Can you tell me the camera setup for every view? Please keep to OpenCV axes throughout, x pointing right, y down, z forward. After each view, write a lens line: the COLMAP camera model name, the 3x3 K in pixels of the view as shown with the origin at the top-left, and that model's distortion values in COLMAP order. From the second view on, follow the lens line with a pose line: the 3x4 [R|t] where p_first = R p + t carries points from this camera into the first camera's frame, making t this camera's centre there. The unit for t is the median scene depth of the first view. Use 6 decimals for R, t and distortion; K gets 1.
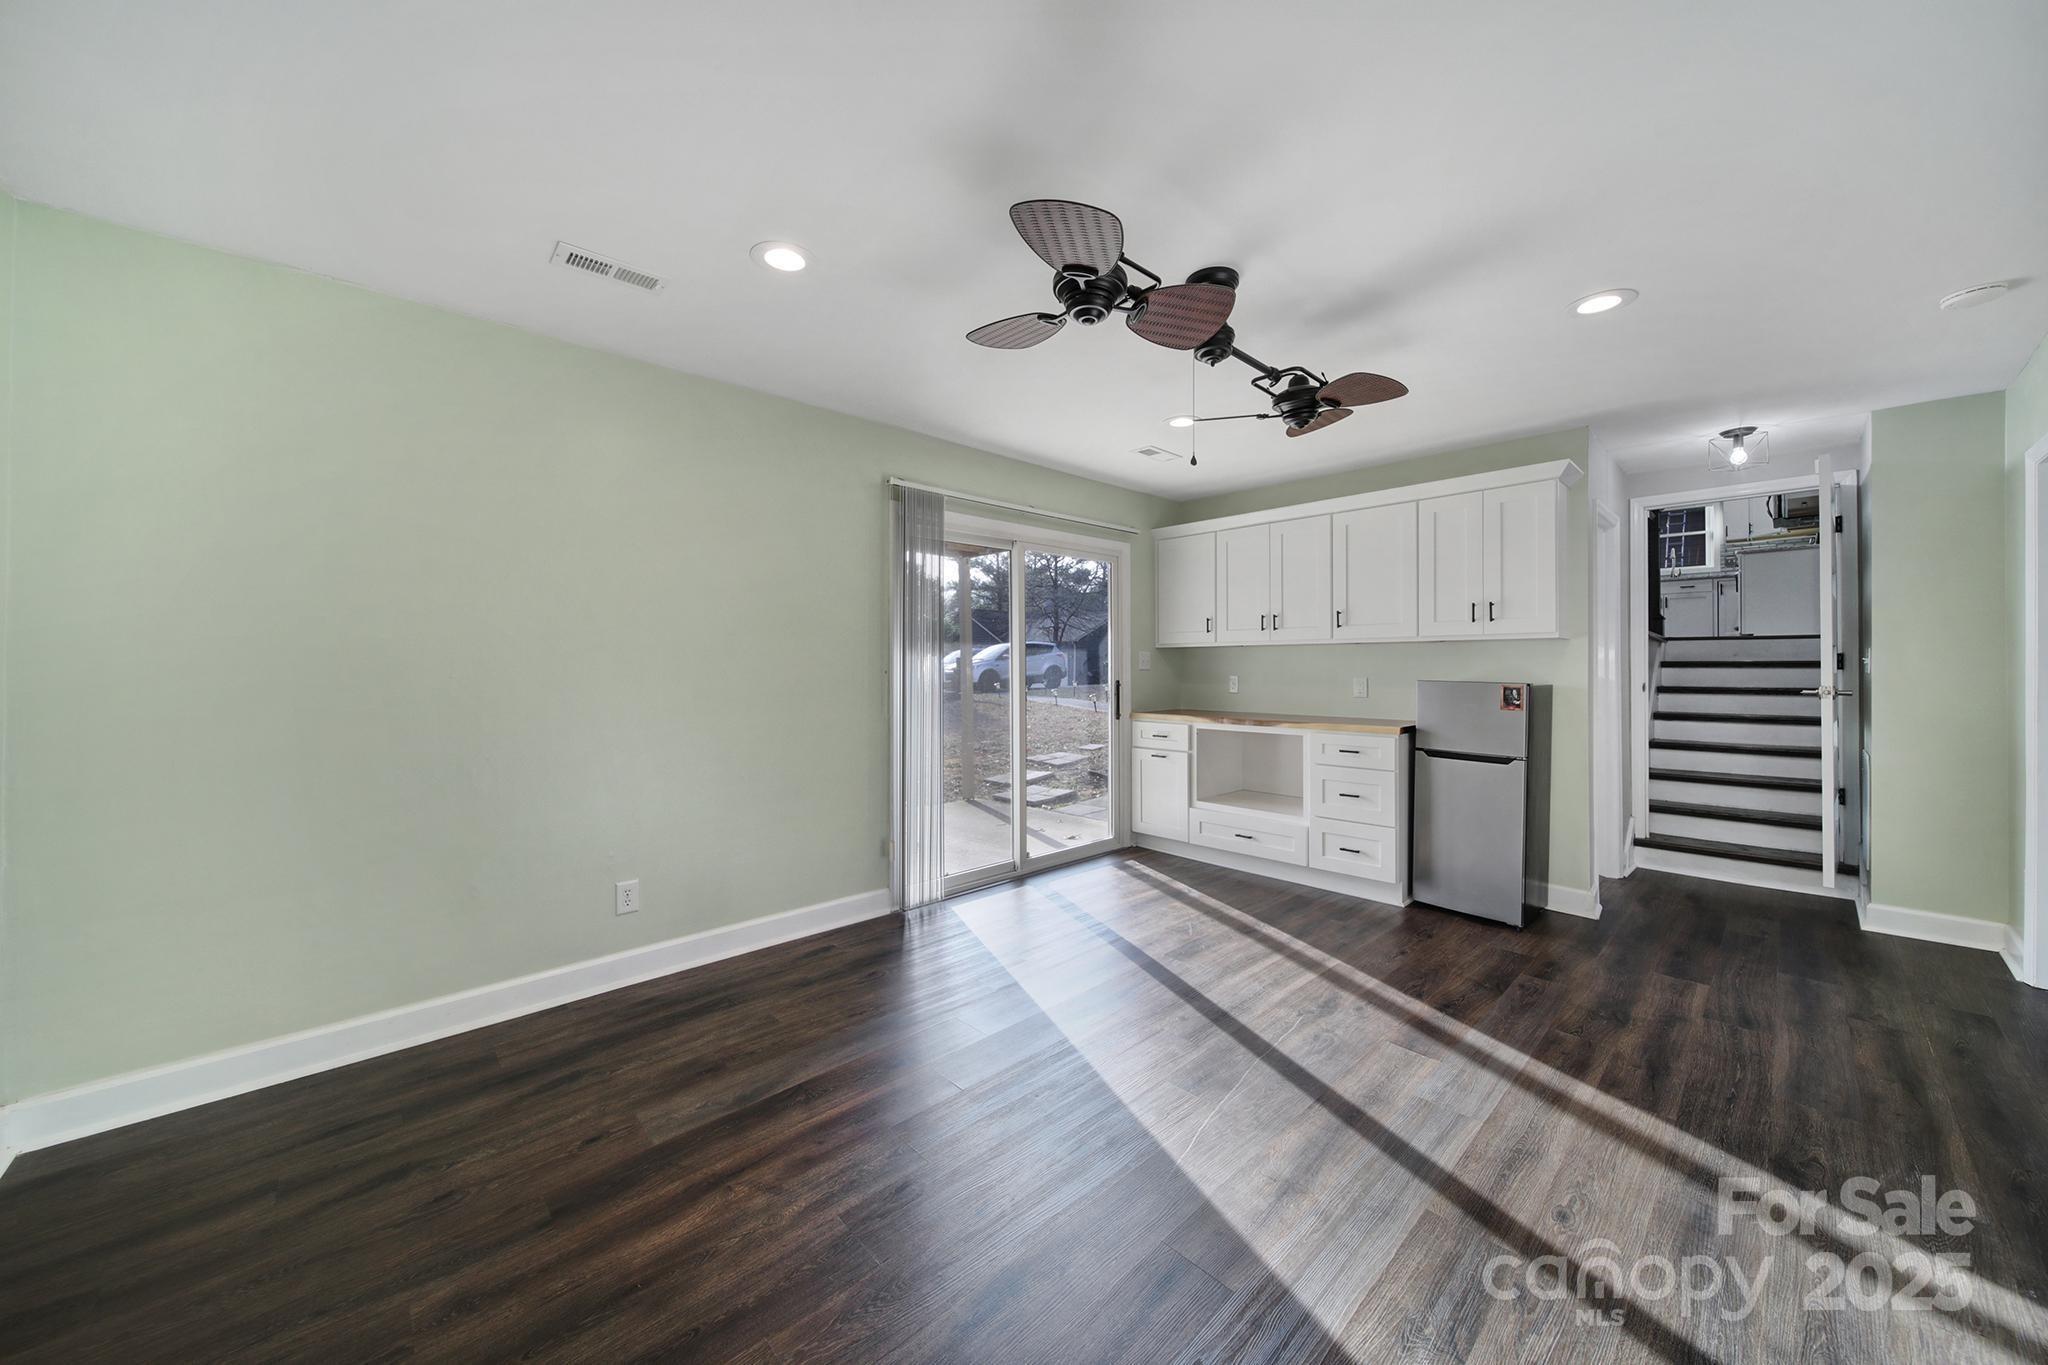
lens RADIAL K [[719.0, 0, 1021.3], [0, 719.0, 671.4], [0, 0, 1]] dist [-0.001805, -0.000151]
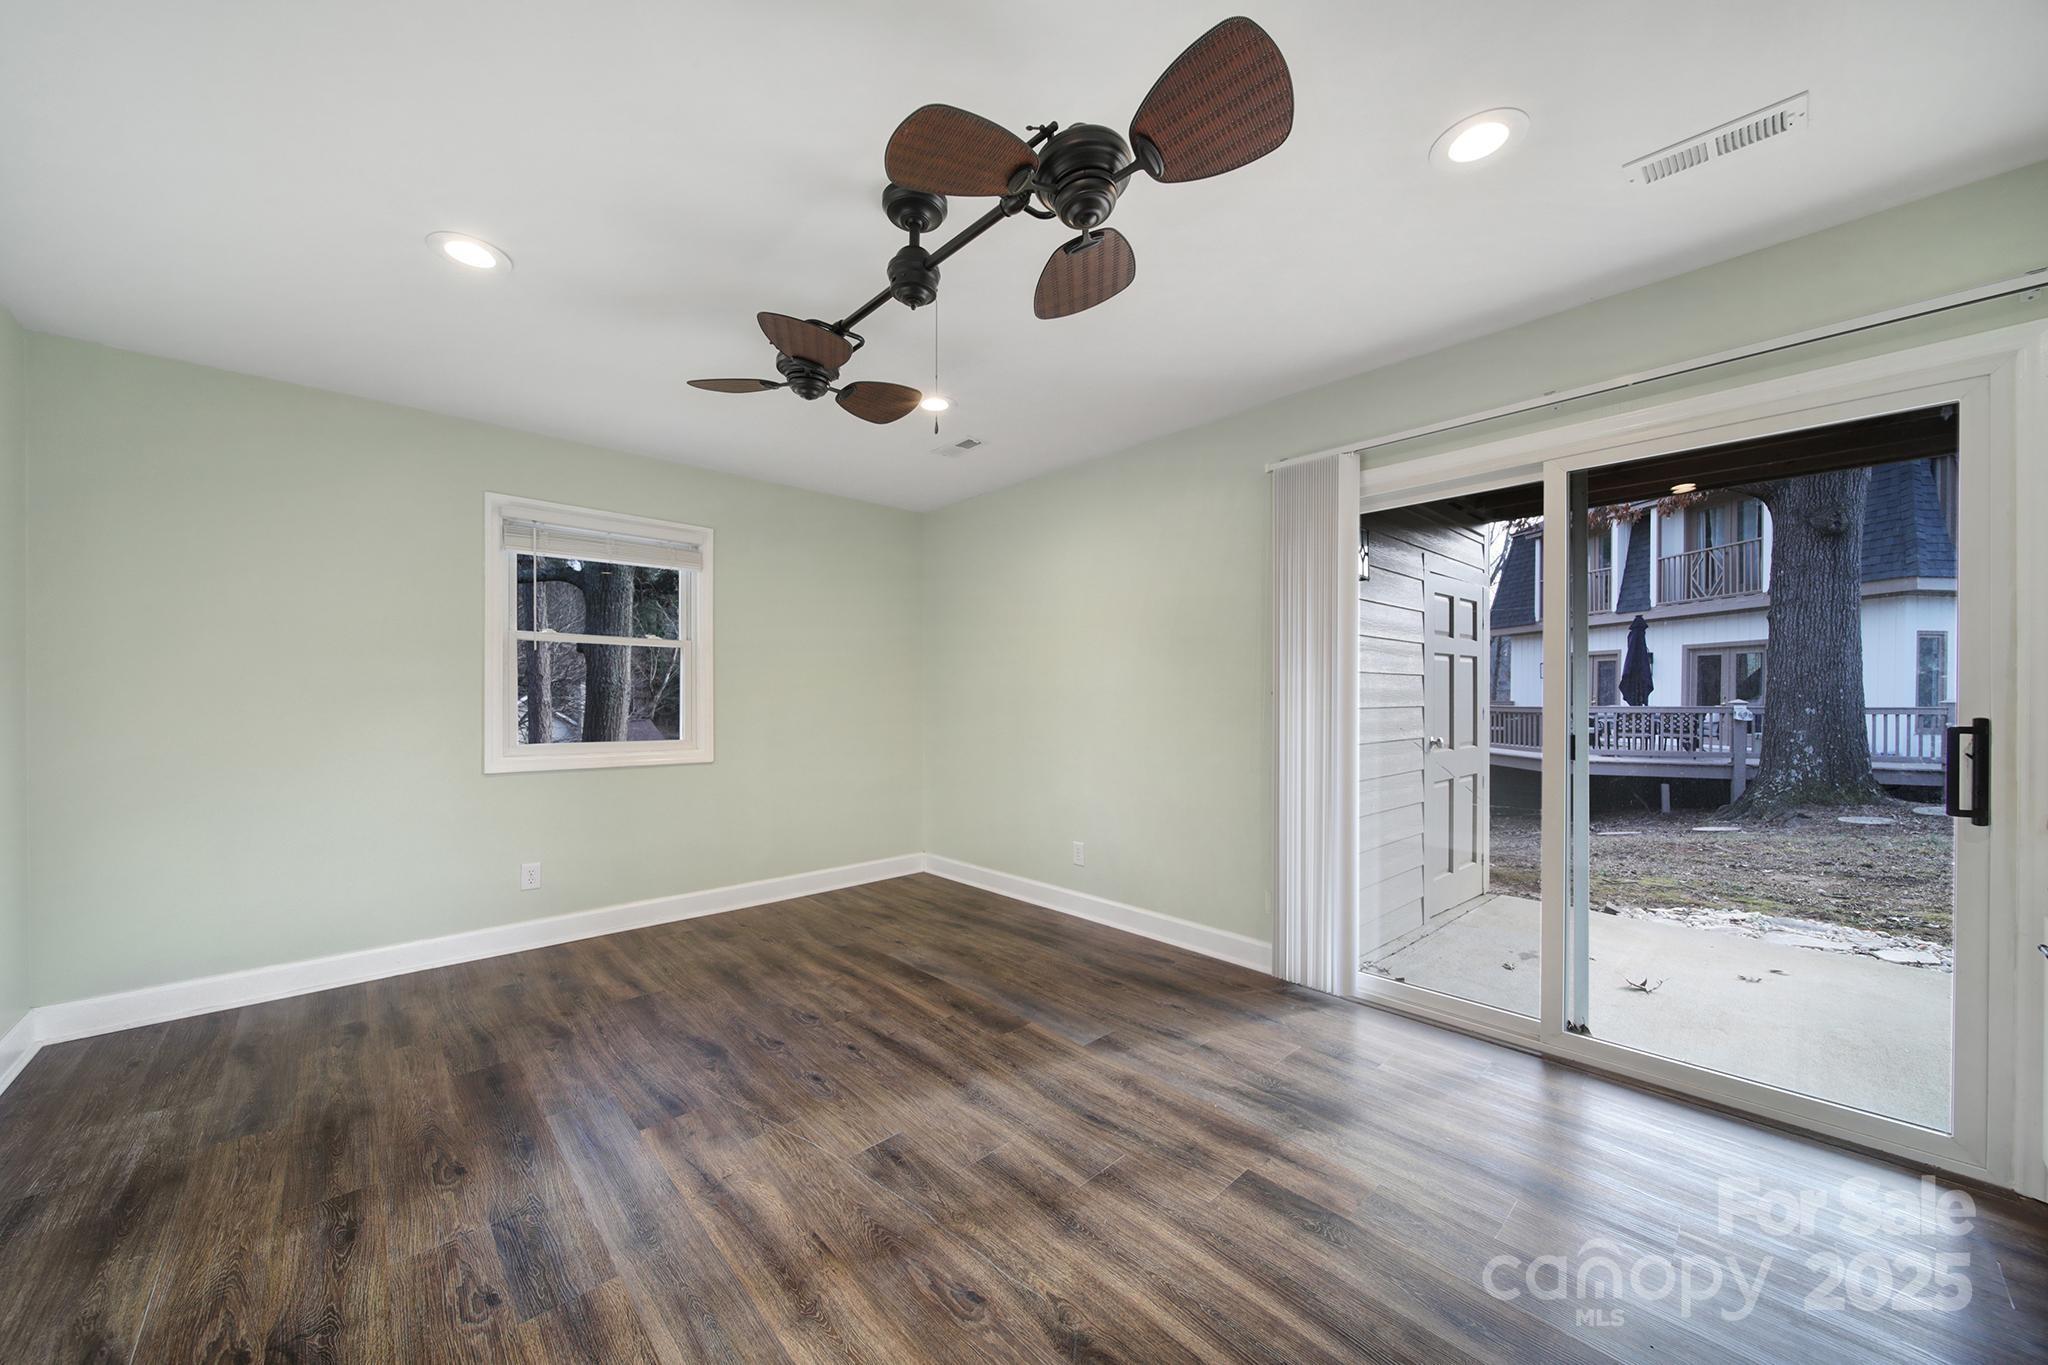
lens RADIAL K [[732.6, 0, 1006.3], [0, 732.6, 687.4], [0, 0, 1]] dist [0.000486, 0.000016]
pose [[-0.011554, -0.007208, -0.999907, 0.778850], [-0.007062, 0.999950, -0.007127, 0.005249], [0.999908, 0.006979, -0.011604, 0.781937]]
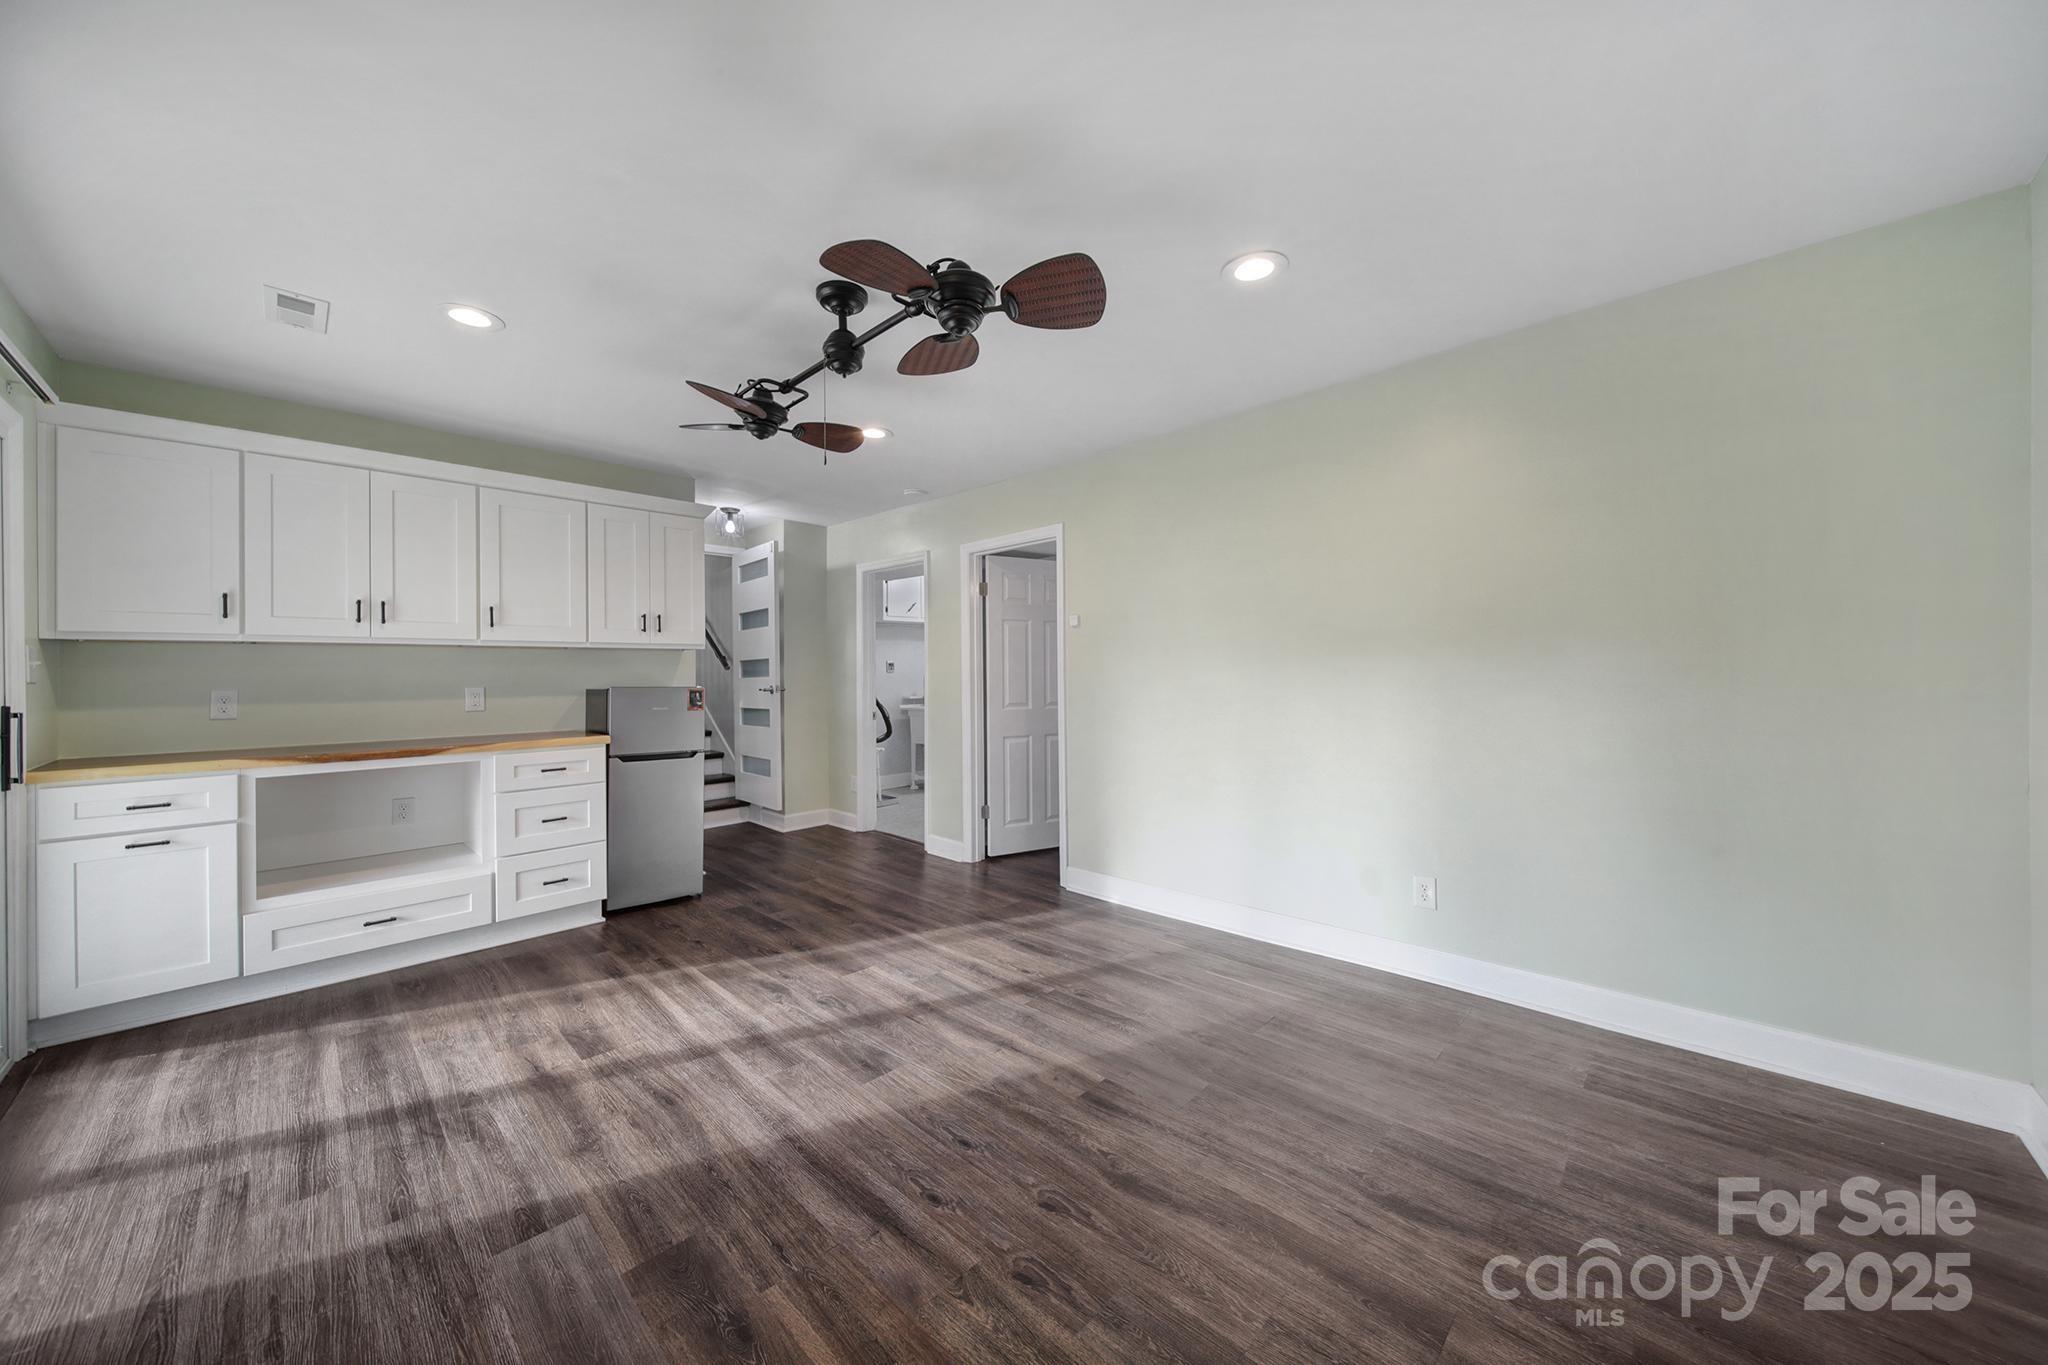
lens RADIAL K [[732.6, 0, 1006.3], [0, 732.6, 687.4], [0, 0, 1]] dist [0.000486, 0.000016]
pose [[-0.033677, -0.013530, 0.999341, -0.543364], [0.017645, 0.999744, 0.014130, 0.009719], [-0.999277, 0.018109, -0.033430, 0.566931]]
